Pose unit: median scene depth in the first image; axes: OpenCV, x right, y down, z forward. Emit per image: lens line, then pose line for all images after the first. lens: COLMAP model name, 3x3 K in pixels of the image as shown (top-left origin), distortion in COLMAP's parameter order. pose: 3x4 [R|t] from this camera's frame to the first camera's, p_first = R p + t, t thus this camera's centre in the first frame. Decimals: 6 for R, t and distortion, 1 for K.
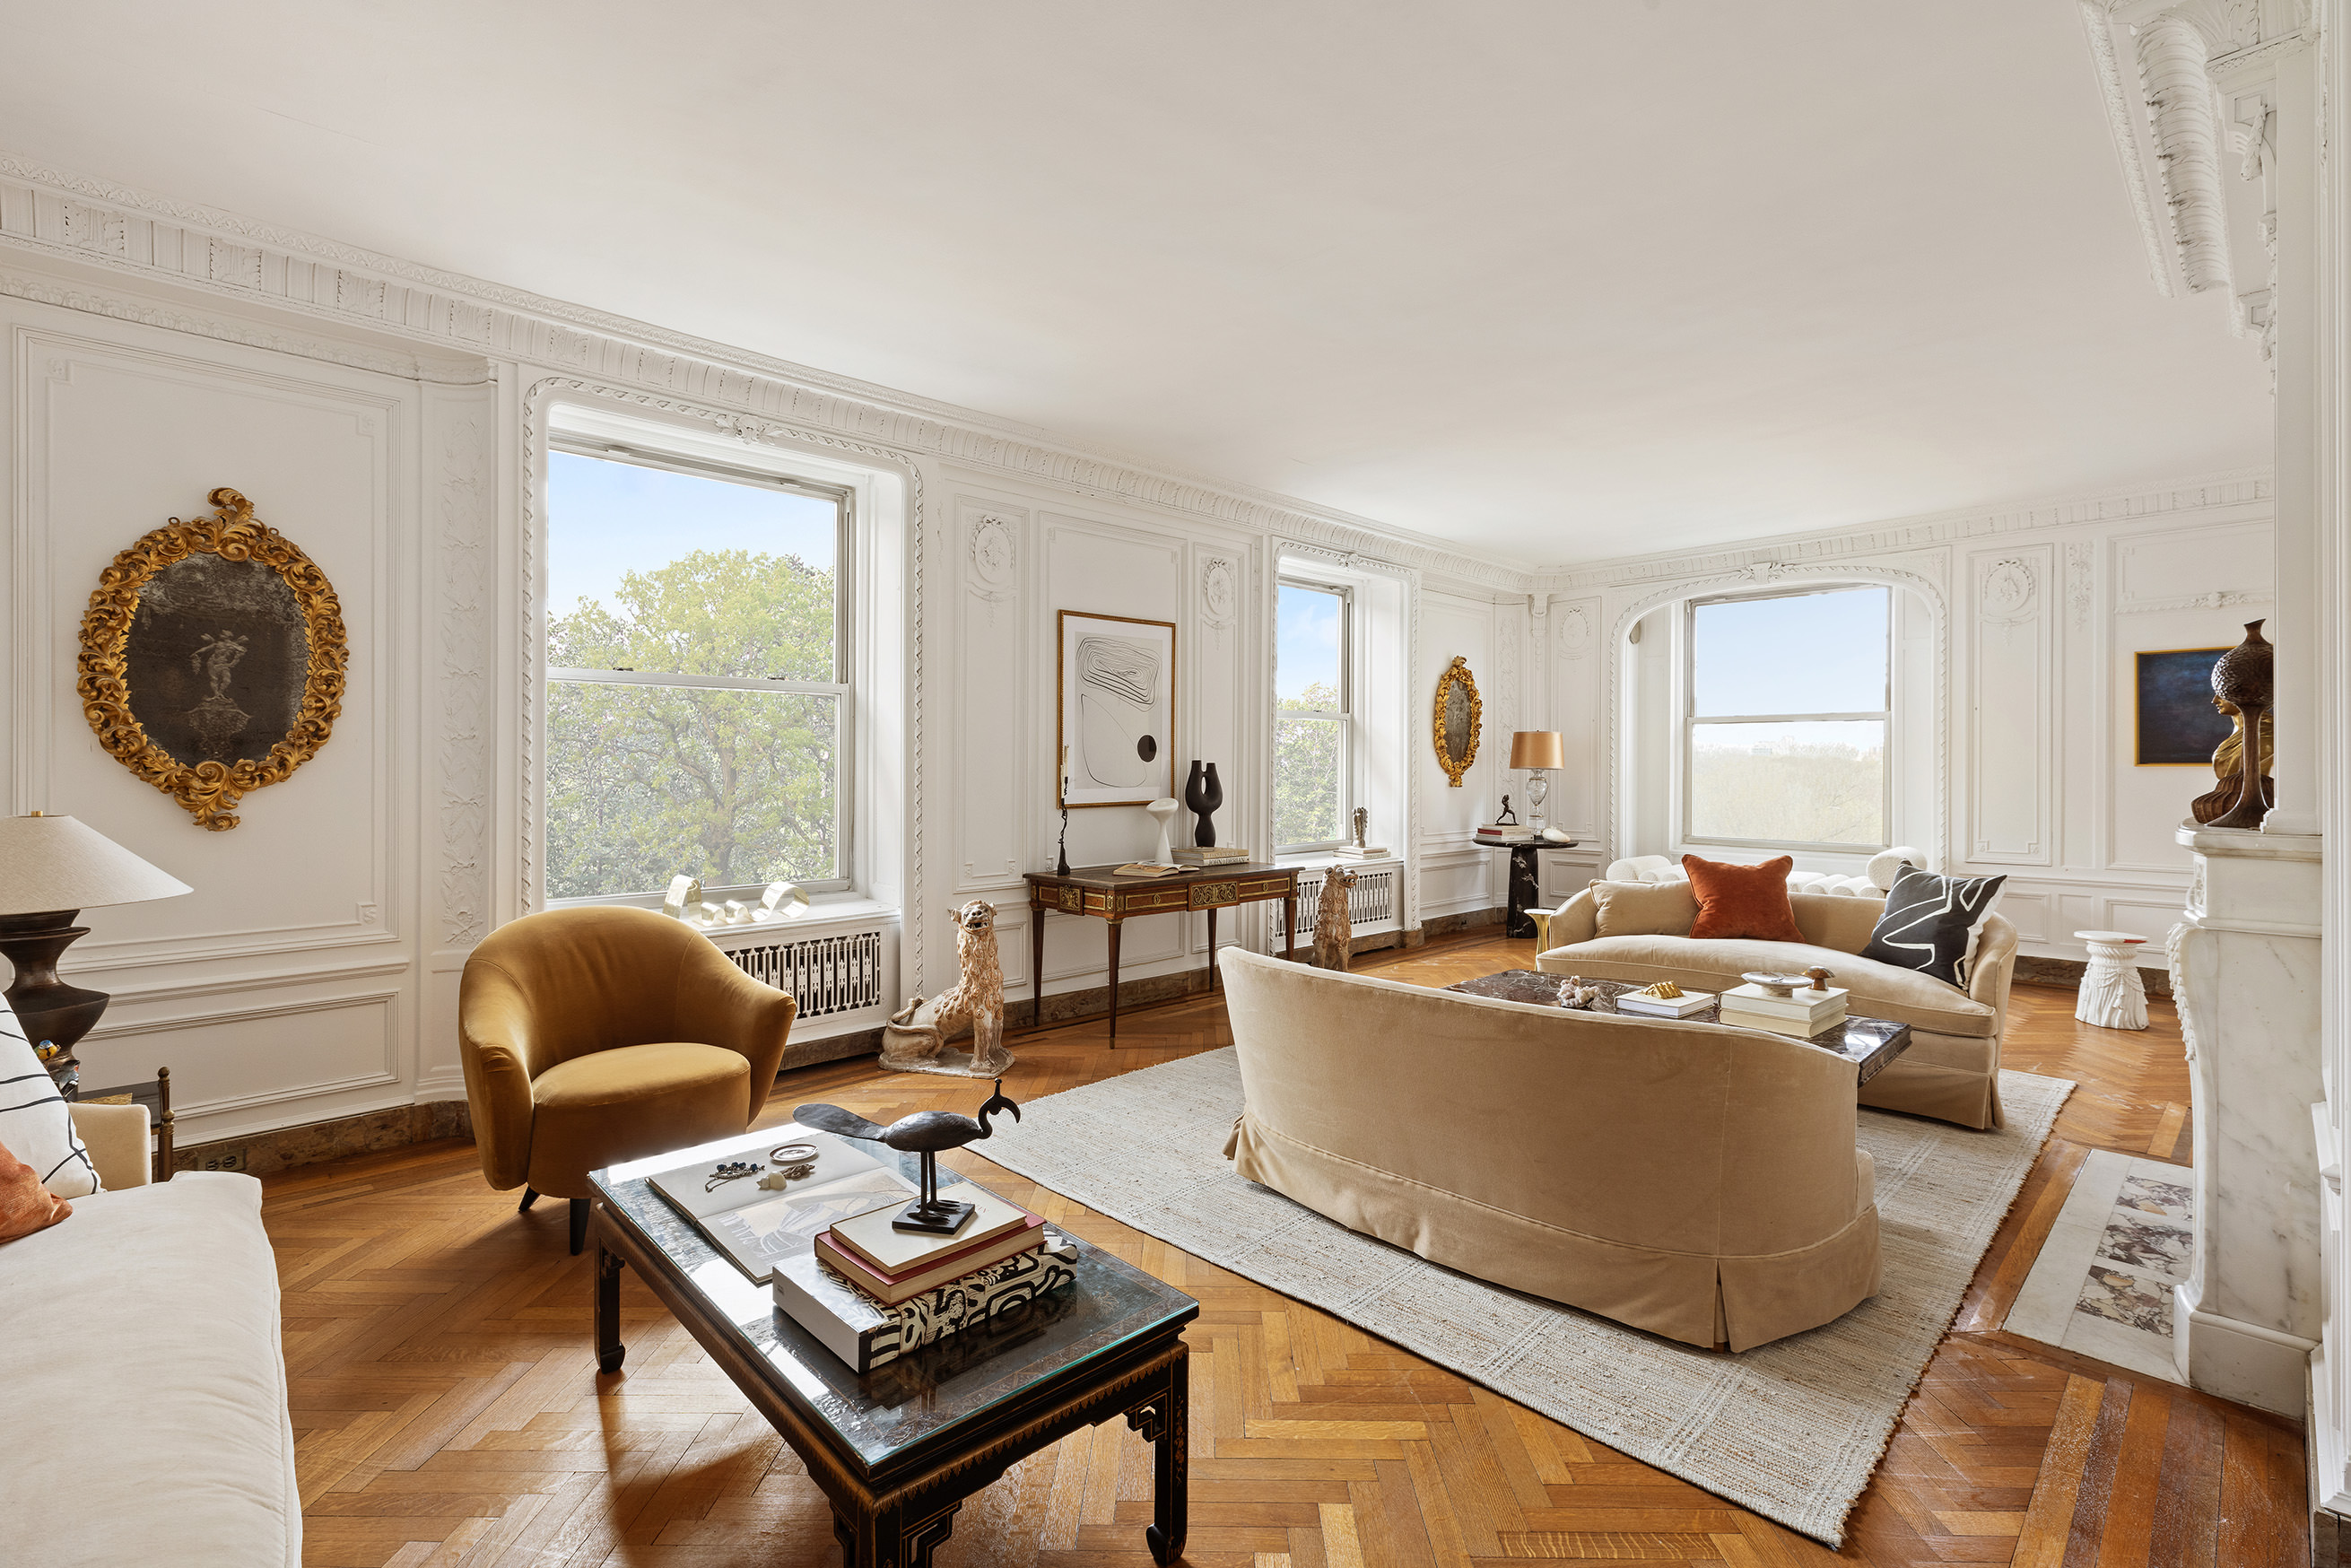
lens RADIAL K [[1050.2, 0, 1175.5], [0, 1050.2, 784.0], [0, 0, 1]] dist [-0.001685, -0.000354]
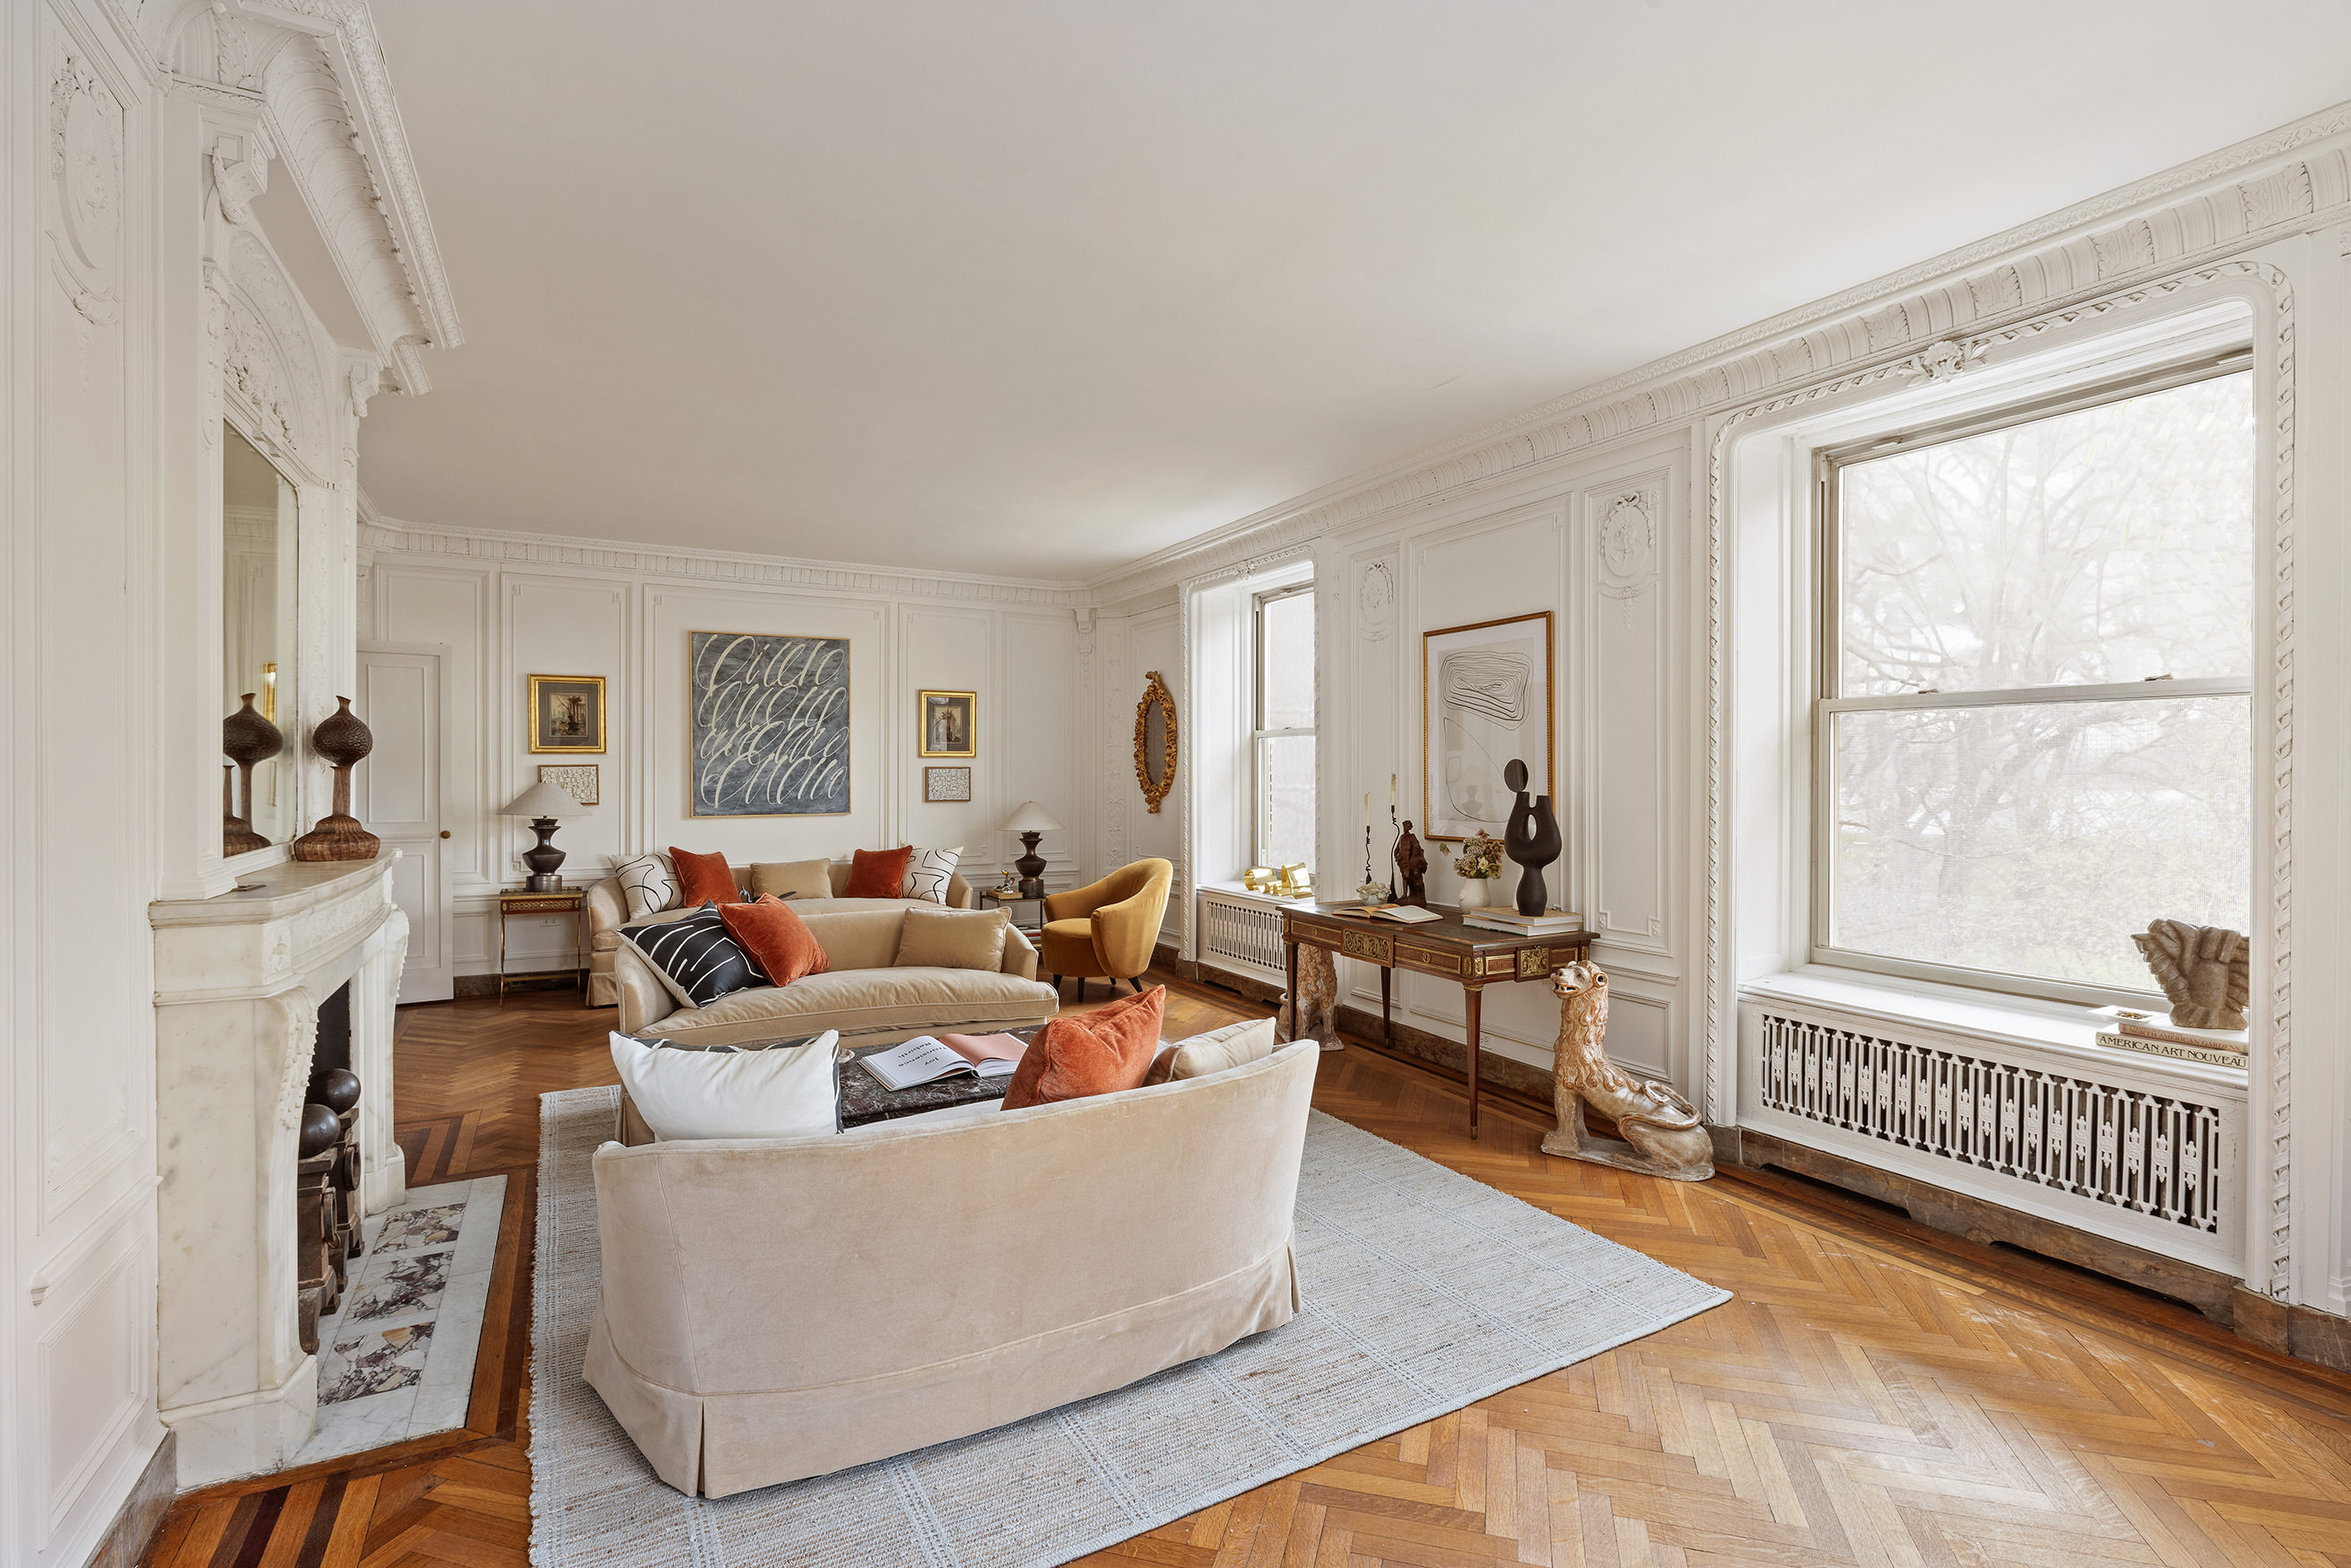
lens RADIAL K [[1105.9, 0, 1175.5], [0, 1105.9, 784.0], [0, 0, 1]] dist [0.024364, 0.000092]
pose [[-0.263519, 0.019266, -0.964462, 1.313796], [-0.014733, 0.999604, 0.023994, -0.067336], [0.964542, 0.020532, -0.263131, 1.477860]]
